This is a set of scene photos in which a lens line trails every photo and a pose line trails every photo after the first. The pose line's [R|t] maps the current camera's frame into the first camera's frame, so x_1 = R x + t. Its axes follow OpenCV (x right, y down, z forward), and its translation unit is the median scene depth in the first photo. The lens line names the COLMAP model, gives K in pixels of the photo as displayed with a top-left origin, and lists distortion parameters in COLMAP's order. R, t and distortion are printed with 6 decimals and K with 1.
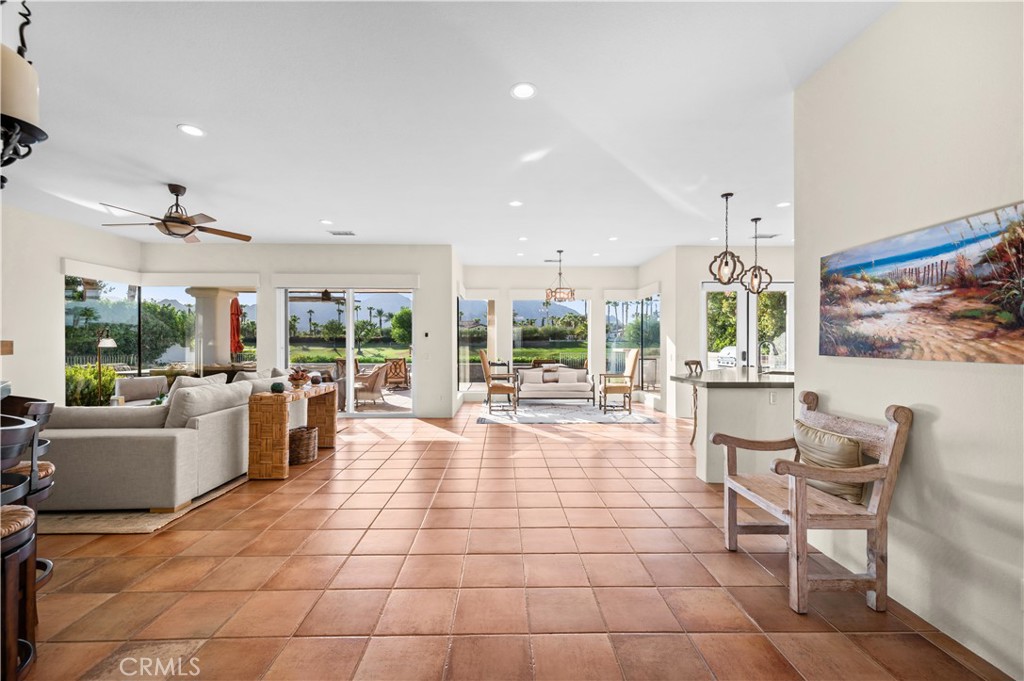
lens RADIAL K [[414.1, 0, 513.9], [0, 414.1, 341.1], [0, 0, 1]] dist [-0.000927, -0.000044]
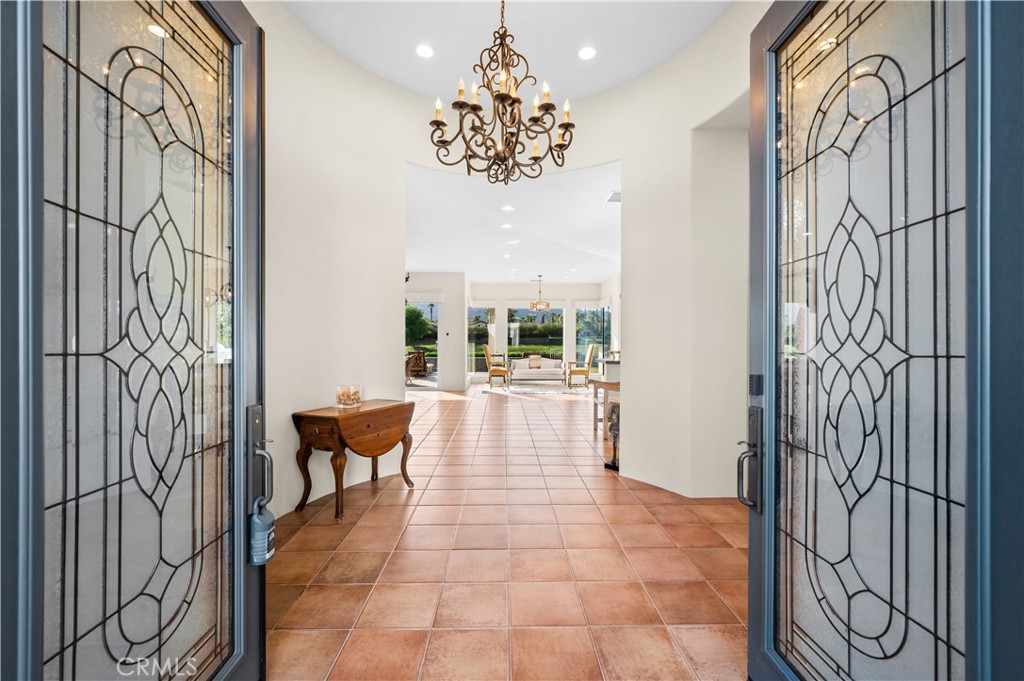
lens RADIAL K [[424.5, 0, 512.0], [0, 424.5, 340.5], [0, 0, 1]] dist [-0.000625, -0.000218]
pose [[0.999980, 0.001120, -0.006263, 0.025121], [-0.001083, 0.999983, 0.005801, -0.002583], [0.006270, -0.005794, 0.999964, -0.476828]]
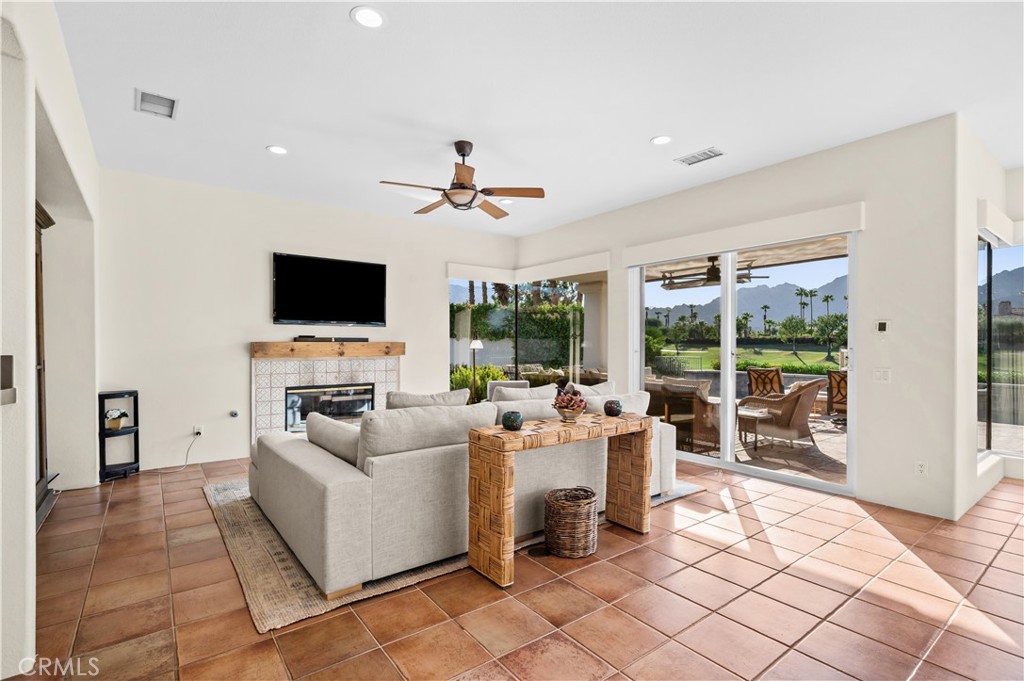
lens RADIAL K [[481.0, 0, 508.8], [0, 481.0, 347.4], [0, 0, 1]] dist [-0.001793, 0.000063]
pose [[0.578739, 0.003893, -0.815503, -0.012526], [0.003947, 0.999964, 0.007574, 0.002580], [0.815503, -0.007602, 0.578703, 0.329407]]
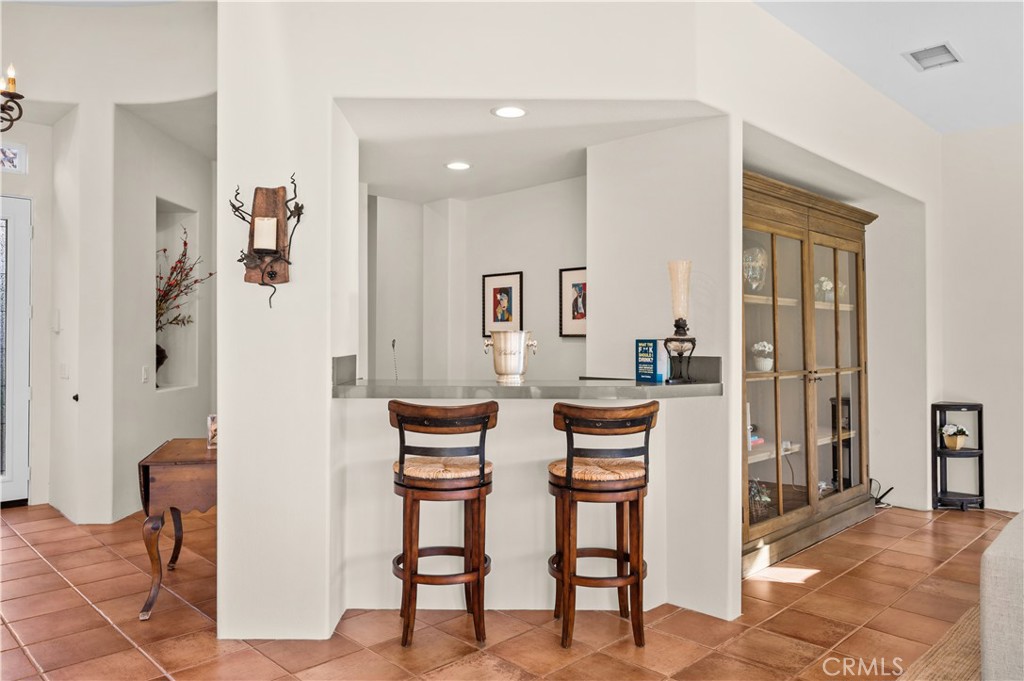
lens RADIAL K [[711.4, 0, 511.7], [0, 711.4, 334.5], [0, 0, 1]] dist [-0.000666, -0.000338]
pose [[-0.730463, -0.007135, -0.682915, 0.043845], [0.000360, 0.999941, -0.010833, -0.001731], [0.682952, -0.008159, -0.730417, 0.504825]]
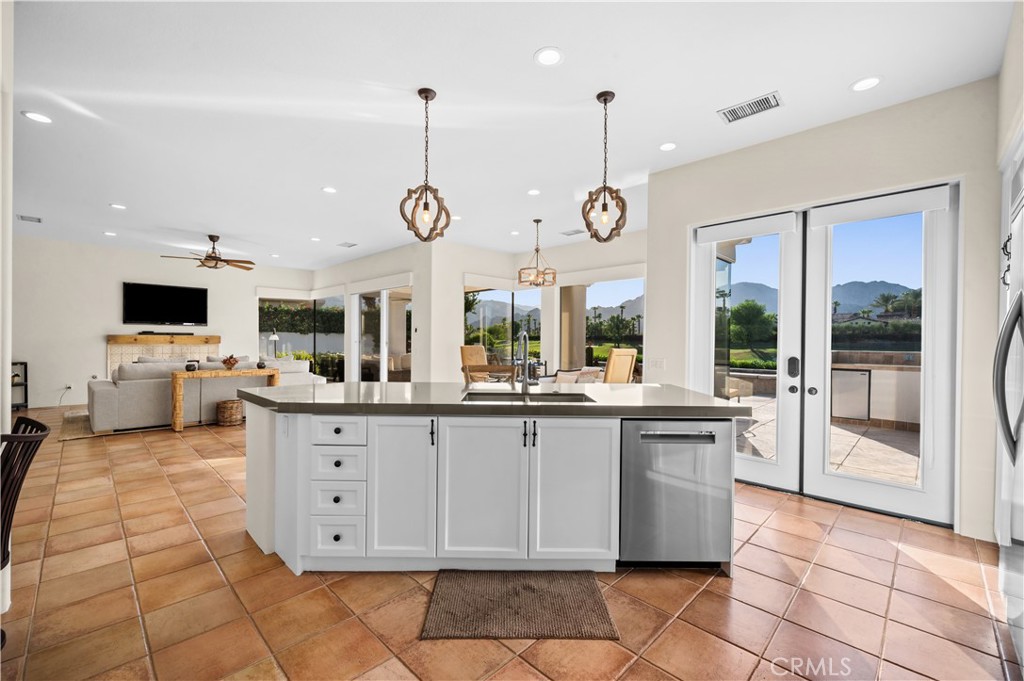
lens RADIAL K [[424.5, 0, 512.0], [0, 424.5, 340.5], [0, 0, 1]] dist [-0.000625, -0.000218]
pose [[0.694635, 0.005975, -0.719338, 0.682772], [-0.004042, 0.999982, 0.004403, 0.004188], [0.719351, -0.000150, 0.694646, 0.423970]]
